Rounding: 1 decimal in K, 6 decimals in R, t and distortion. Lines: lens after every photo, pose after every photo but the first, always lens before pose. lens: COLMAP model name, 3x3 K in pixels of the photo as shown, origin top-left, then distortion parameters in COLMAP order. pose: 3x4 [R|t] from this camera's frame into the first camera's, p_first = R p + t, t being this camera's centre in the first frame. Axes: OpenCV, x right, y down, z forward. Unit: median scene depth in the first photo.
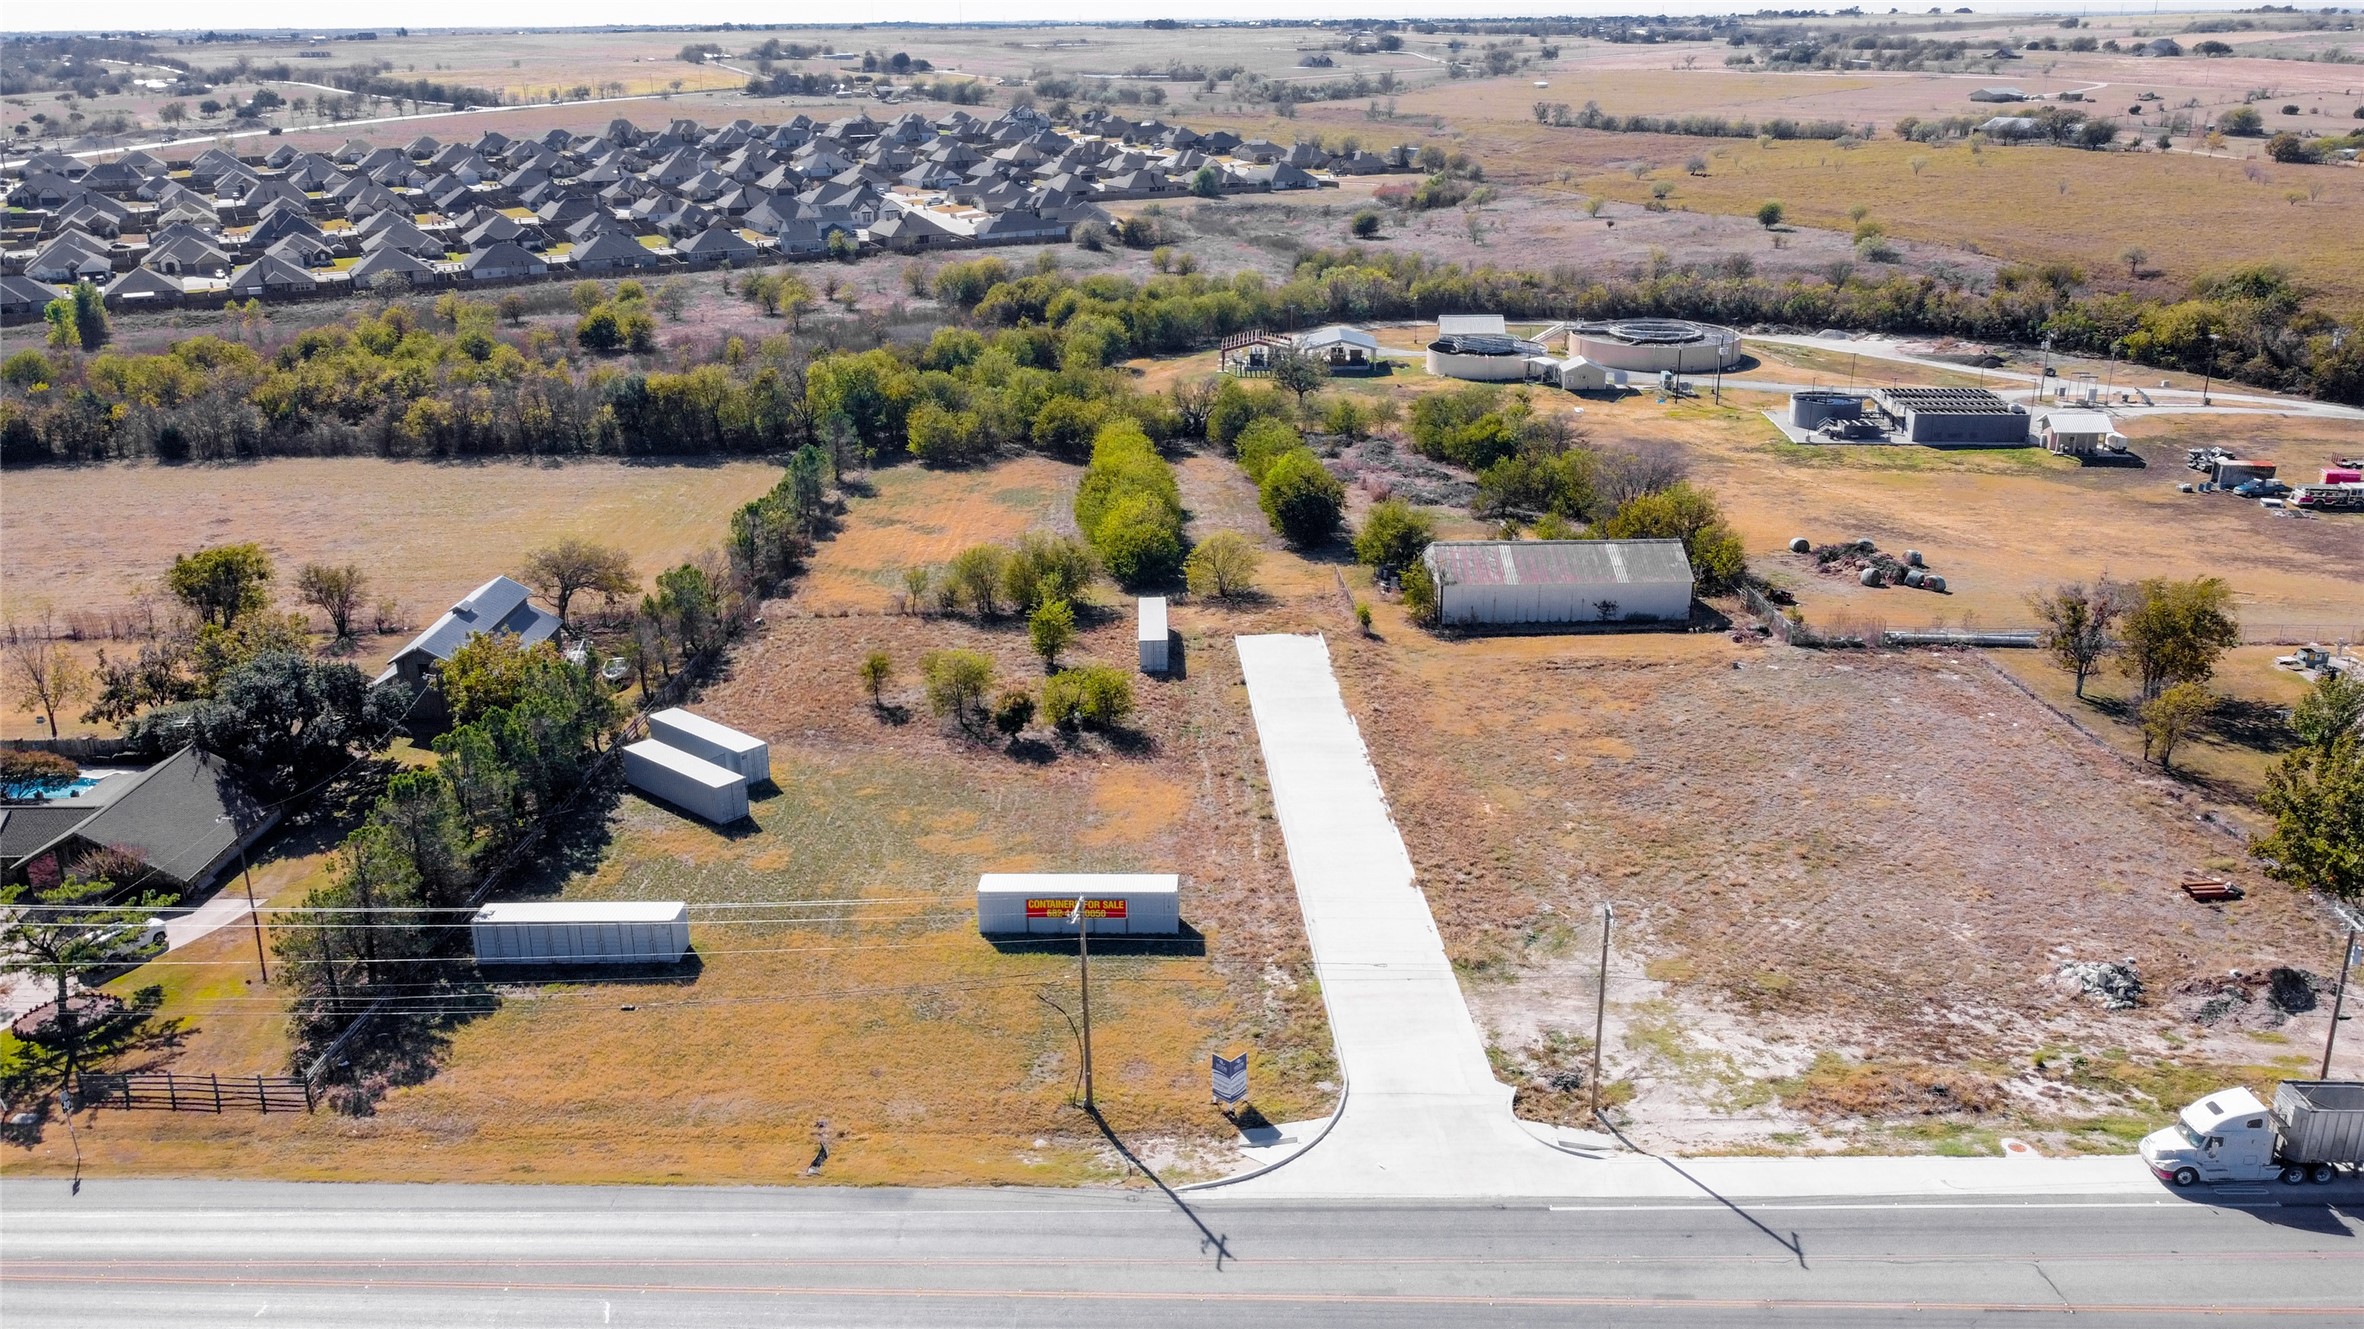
lens RADIAL K [[1768.2, 0, 1176.3], [0, 1768.2, 663.6], [0, 0, 1]] dist [0.003221, -0.008717]
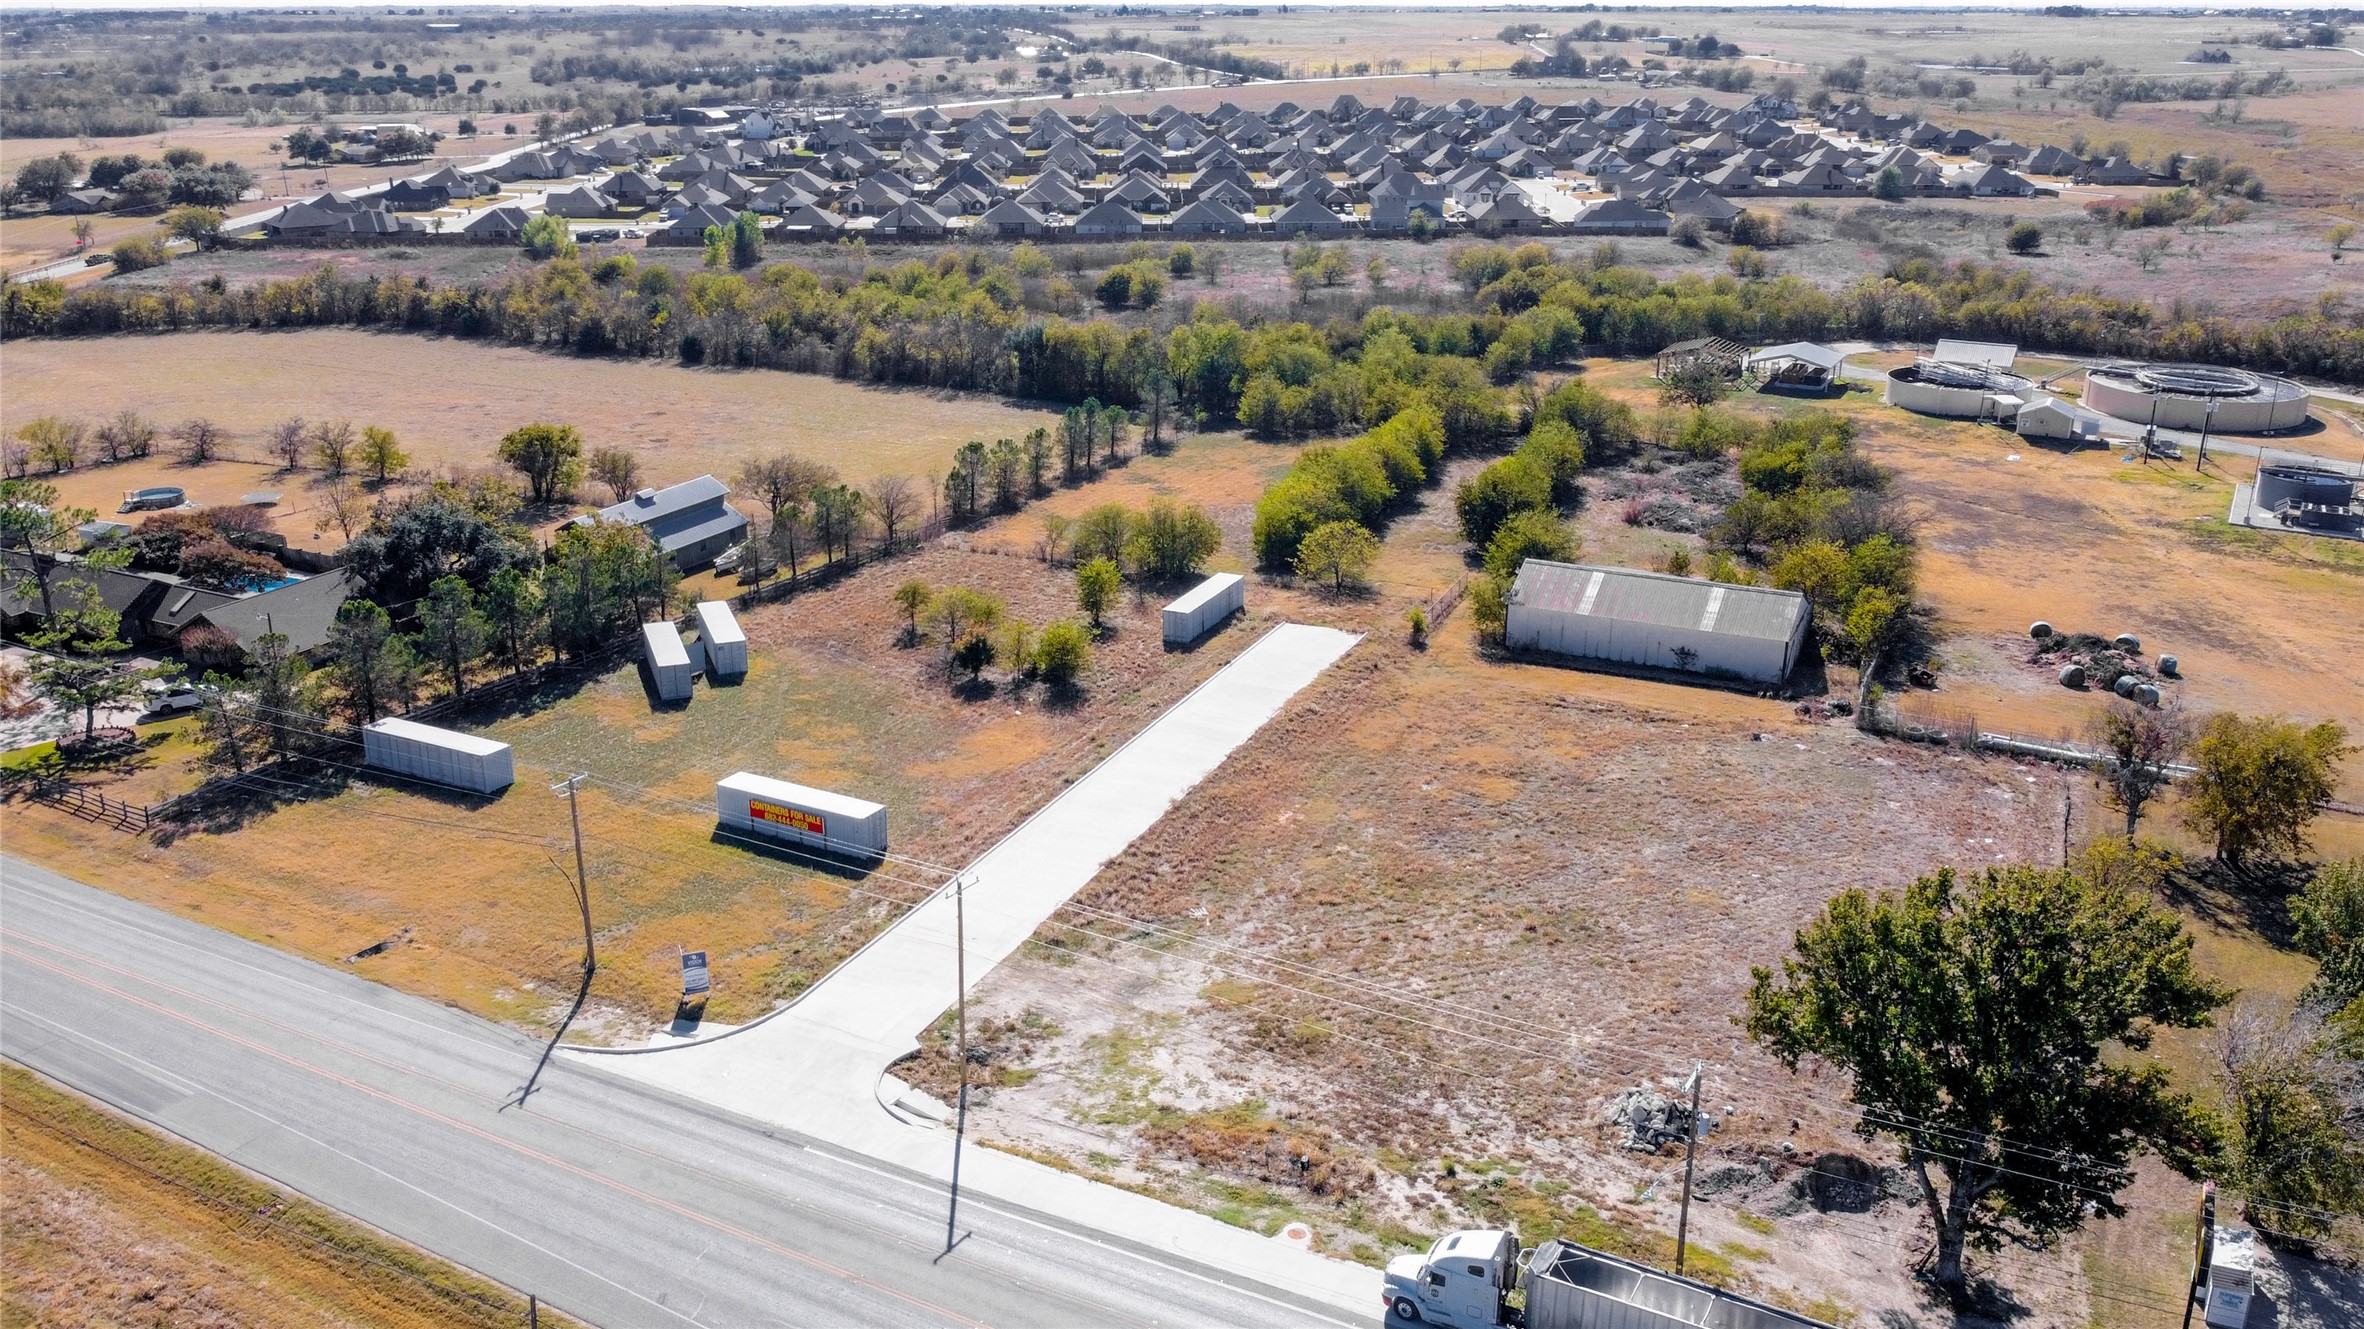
lens RADIAL K [[1768.2, 0, 1175.9], [0, 1768.2, 668.9], [0, 0, 1]] dist [0.003221, -0.008717]
pose [[0.901627, 0.162383, -0.400875, 0.241984], [-0.157582, 0.986472, 0.045166, -0.016097], [0.402787, 0.022448, 0.915019, 0.039788]]
